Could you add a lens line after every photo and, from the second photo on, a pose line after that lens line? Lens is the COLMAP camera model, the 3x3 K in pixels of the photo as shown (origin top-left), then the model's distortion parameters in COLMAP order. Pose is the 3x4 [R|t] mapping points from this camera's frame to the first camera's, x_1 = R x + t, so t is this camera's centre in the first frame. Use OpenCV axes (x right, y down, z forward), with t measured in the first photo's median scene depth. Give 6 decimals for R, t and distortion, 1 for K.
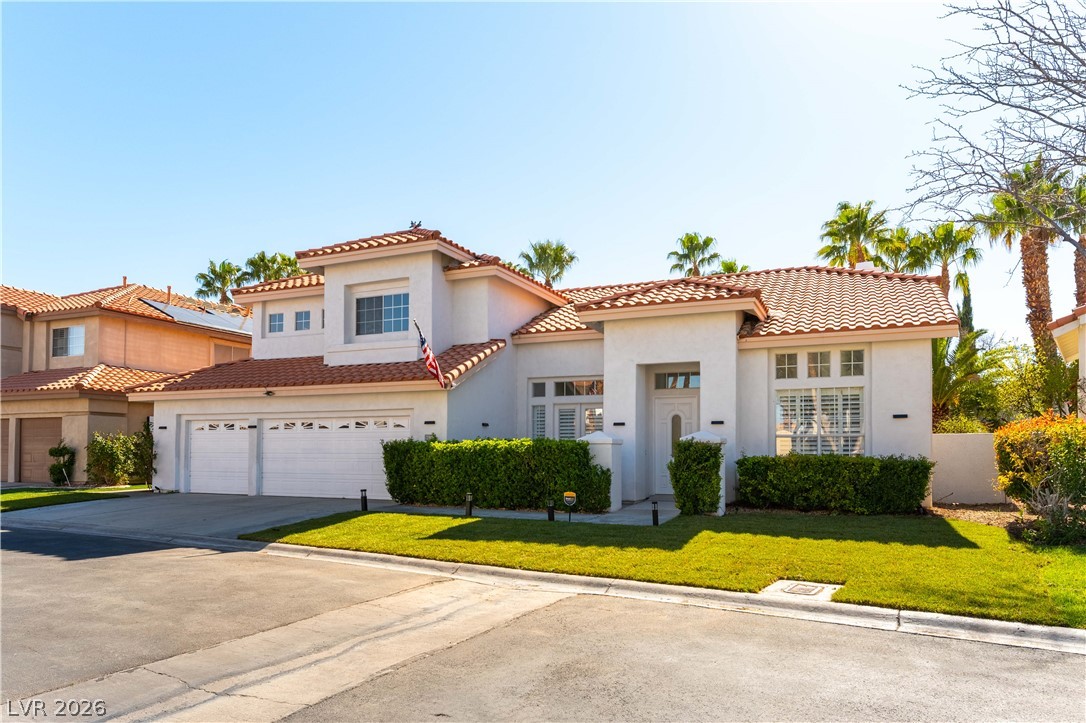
lens RADIAL K [[649.4, 0, 542.6], [0, 649.4, 362.3], [0, 0, 1]] dist [-0.002459, 0.000514]
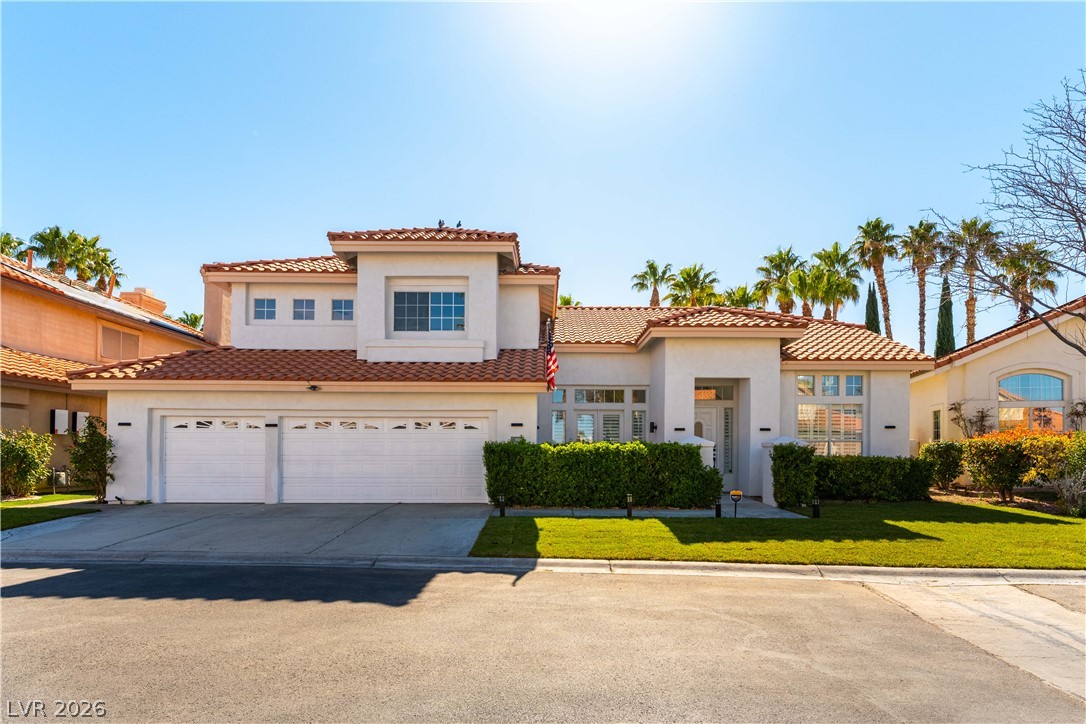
lens RADIAL K [[546.7, 0, 538.2], [0, 546.7, 392.1], [0, 0, 1]] dist [-0.000556, -0.000088]
pose [[0.918396, 0.042634, 0.393359, -0.410855], [-0.053826, 0.998398, 0.017459, 0.022586], [-0.391984, -0.037207, 0.919219, 0.186128]]
